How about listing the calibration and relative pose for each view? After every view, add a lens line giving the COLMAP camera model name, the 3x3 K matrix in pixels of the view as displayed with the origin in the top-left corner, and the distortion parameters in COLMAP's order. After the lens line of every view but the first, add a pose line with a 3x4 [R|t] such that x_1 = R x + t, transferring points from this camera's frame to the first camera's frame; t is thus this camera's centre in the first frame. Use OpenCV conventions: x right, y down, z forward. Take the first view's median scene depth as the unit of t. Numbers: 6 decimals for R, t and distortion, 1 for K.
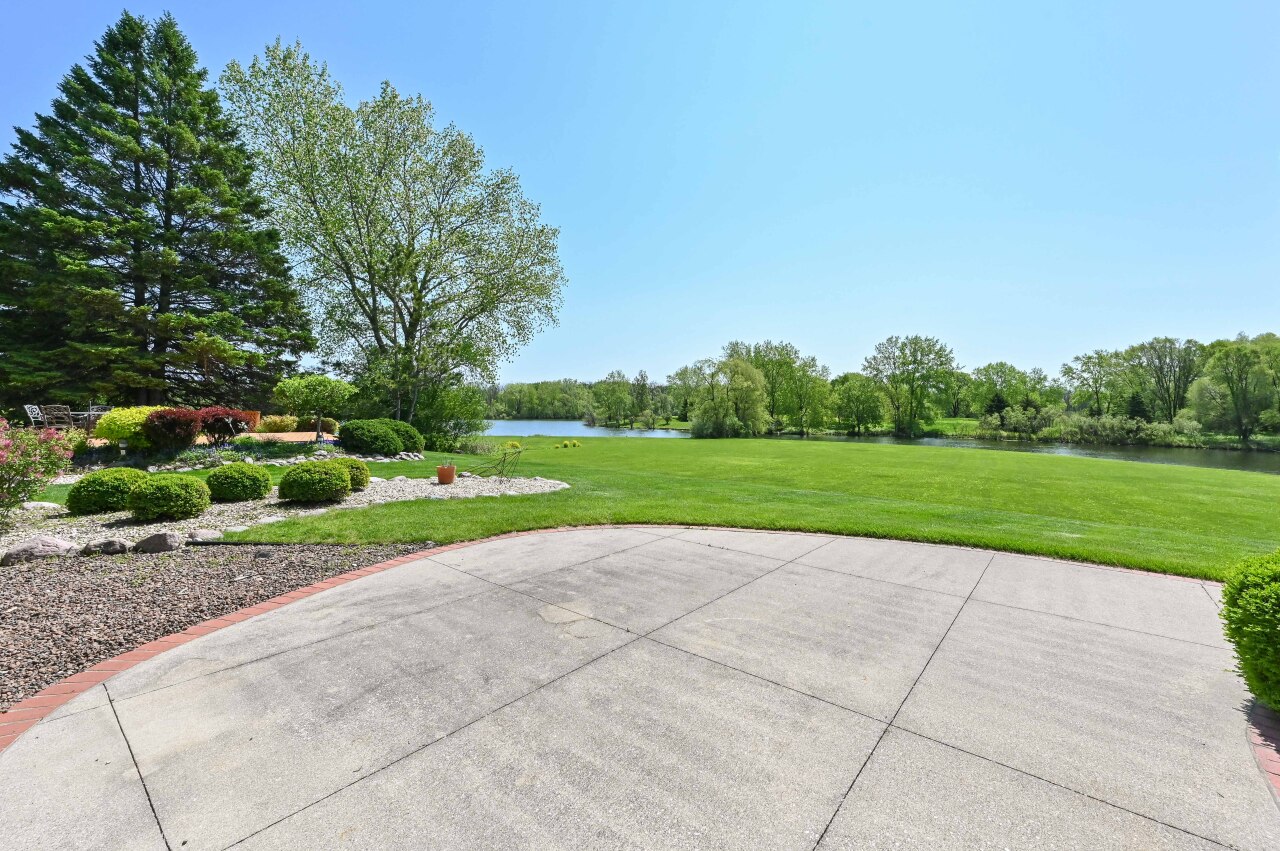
lens RADIAL K [[513.5, 0, 624.5], [0, 513.5, 410.5], [0, 0, 1]] dist [0.003634, 0.000150]
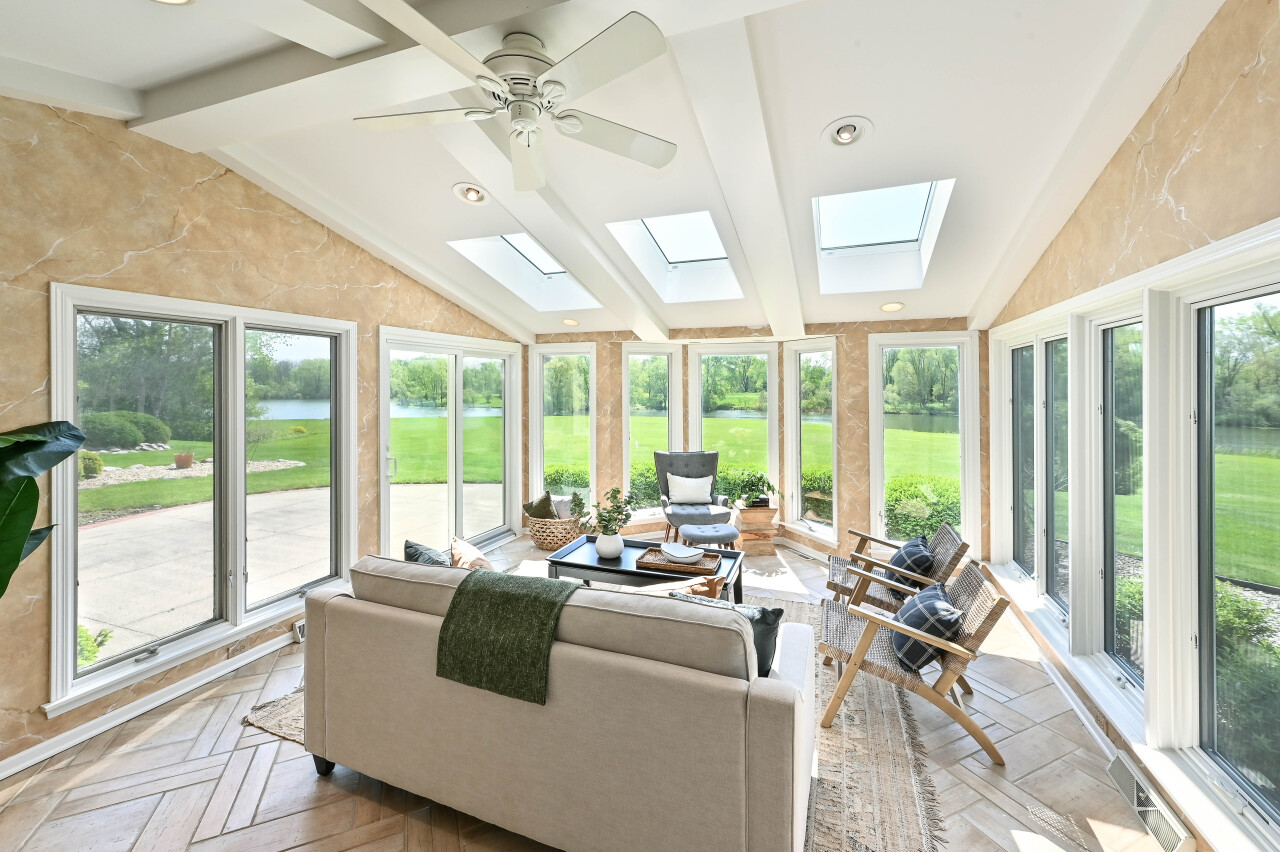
lens RADIAL K [[513.5, 0, 620.8], [0, 513.5, 375.0], [0, 0, 1]] dist [0.003634, 0.000150]
pose [[0.946428, -0.000339, 0.322913, 0.141194], [0.008304, 0.999694, -0.023288, -0.023750], [-0.322807, 0.024722, 0.946142, -0.290821]]
